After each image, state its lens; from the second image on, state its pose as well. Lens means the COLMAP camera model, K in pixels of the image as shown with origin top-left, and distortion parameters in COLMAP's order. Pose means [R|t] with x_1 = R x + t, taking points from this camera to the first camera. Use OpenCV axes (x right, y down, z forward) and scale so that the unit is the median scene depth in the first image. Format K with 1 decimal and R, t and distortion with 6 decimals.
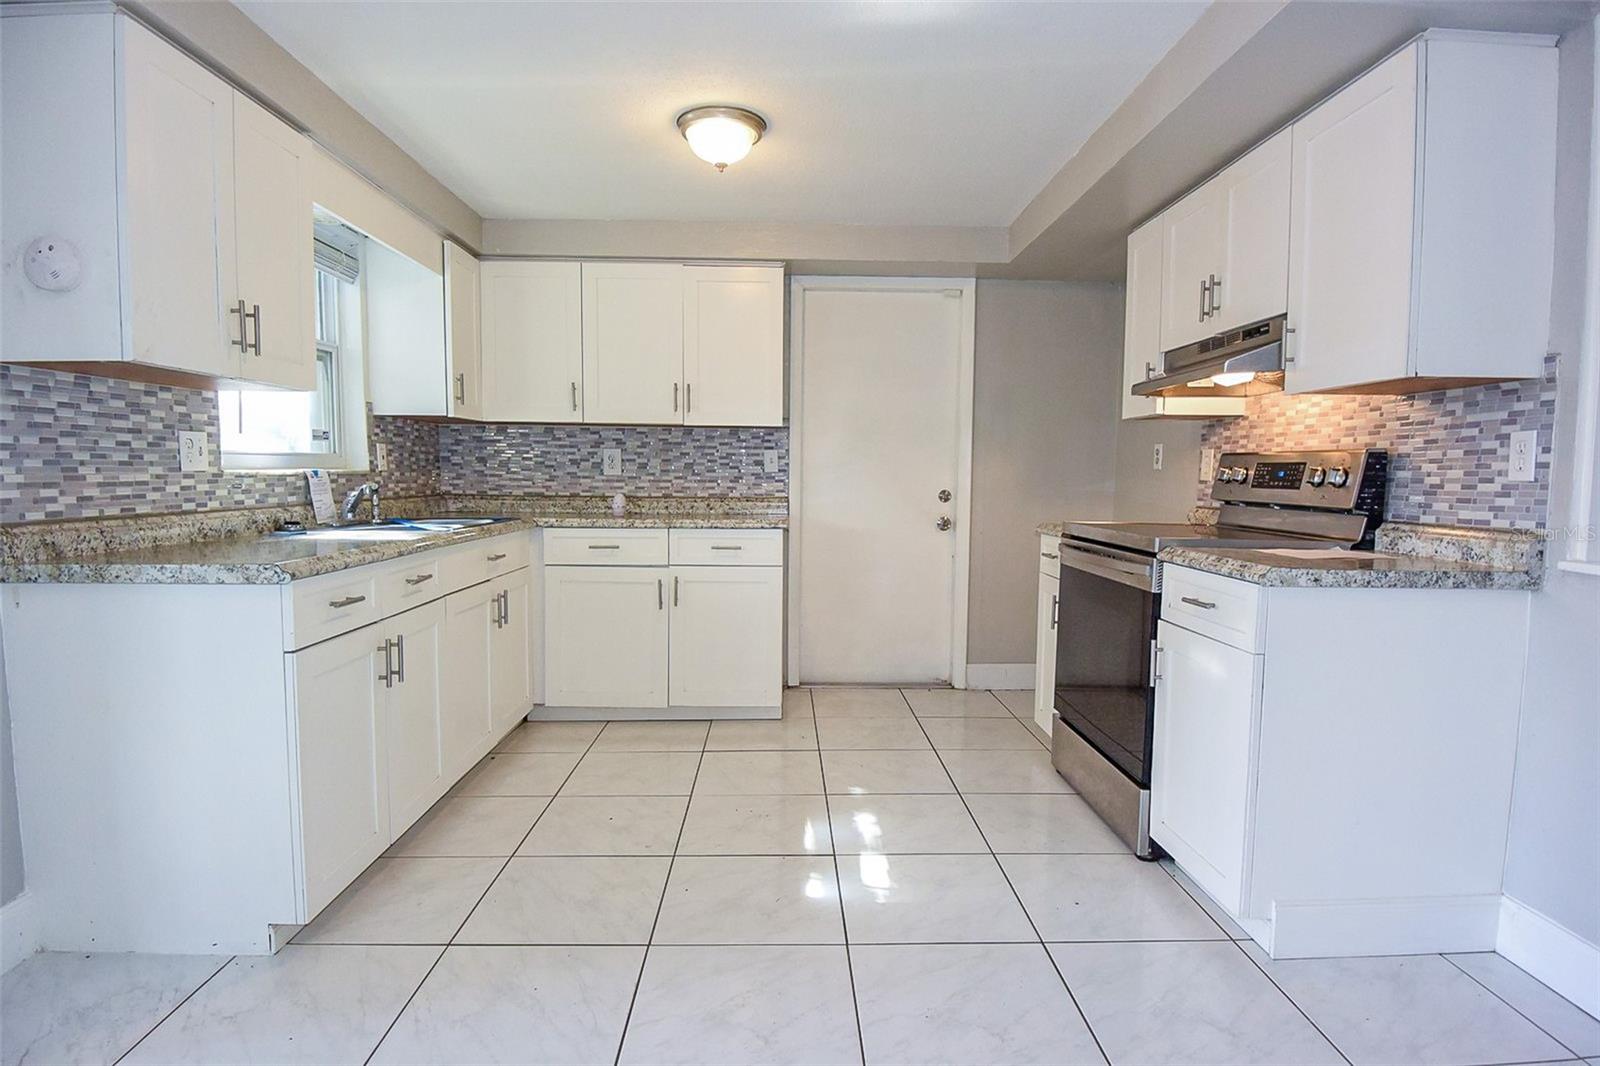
lens RADIAL K [[845.2, 0, 804.4], [0, 845.2, 543.1], [0, 0, 1]] dist [0.003131, -0.023019]
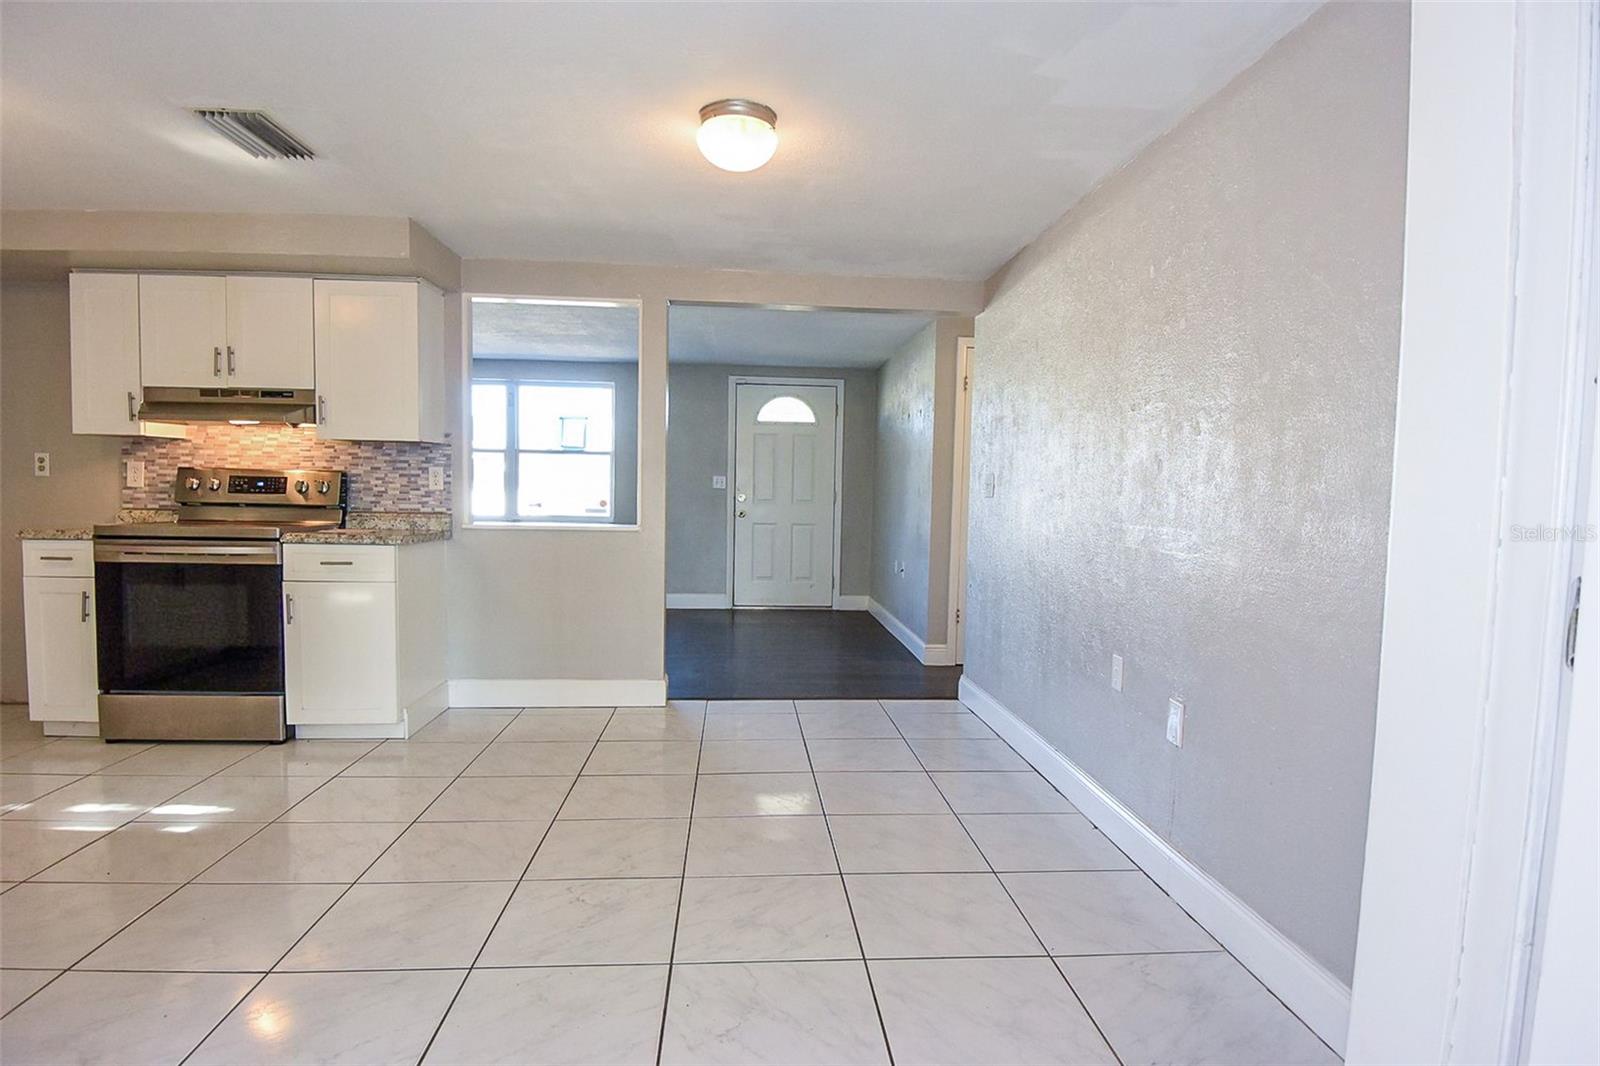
lens RADIAL K [[845.2, 0, 804.4], [0, 845.2, 543.1], [0, 0, 1]] dist [0.003131, -0.023019]
pose [[-0.051564, -0.074899, 0.995857, -1.153426], [0.062075, 0.995015, 0.078050, -0.039760], [-0.996739, 0.065843, -0.046658, 0.129099]]
